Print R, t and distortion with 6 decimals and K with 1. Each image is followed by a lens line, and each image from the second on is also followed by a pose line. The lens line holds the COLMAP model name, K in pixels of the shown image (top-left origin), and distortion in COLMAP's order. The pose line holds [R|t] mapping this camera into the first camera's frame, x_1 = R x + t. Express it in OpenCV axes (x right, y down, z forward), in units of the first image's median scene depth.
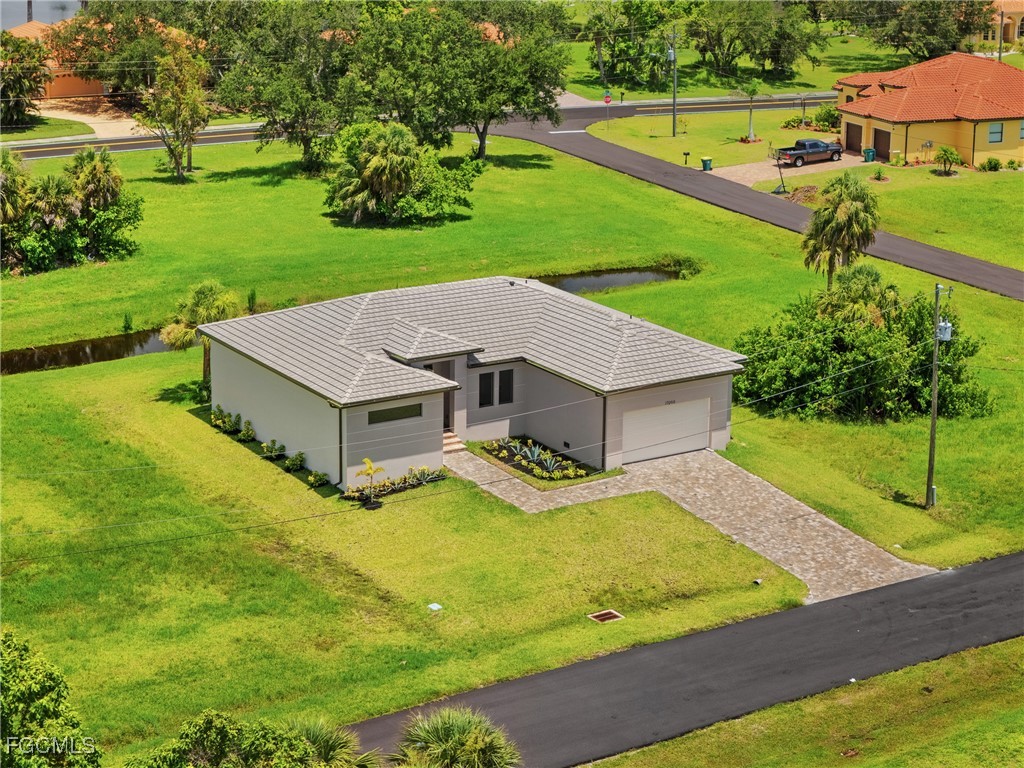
lens RADIAL K [[1766.5, 0, 512.0], [0, 1766.5, 384.0], [0, 0, 1]] dist [-0.053404, -0.022122]
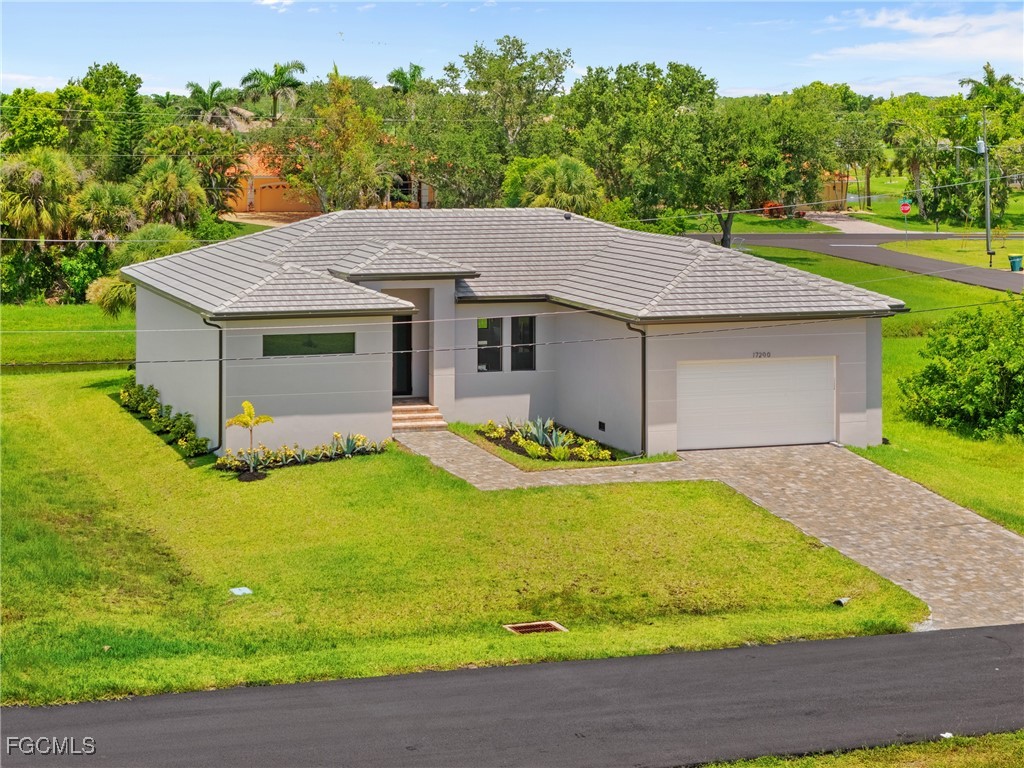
lens RADIAL K [[1766.5, 0, 512.0], [0, 1766.5, 384.0], [0, 0, 1]] dist [-0.053404, -0.022122]
pose [[0.969374, 0.014339, -0.245170, 0.158278], [-0.057056, 0.984129, -0.168035, 0.130989], [0.238869, 0.176877, 0.954807, 0.397290]]
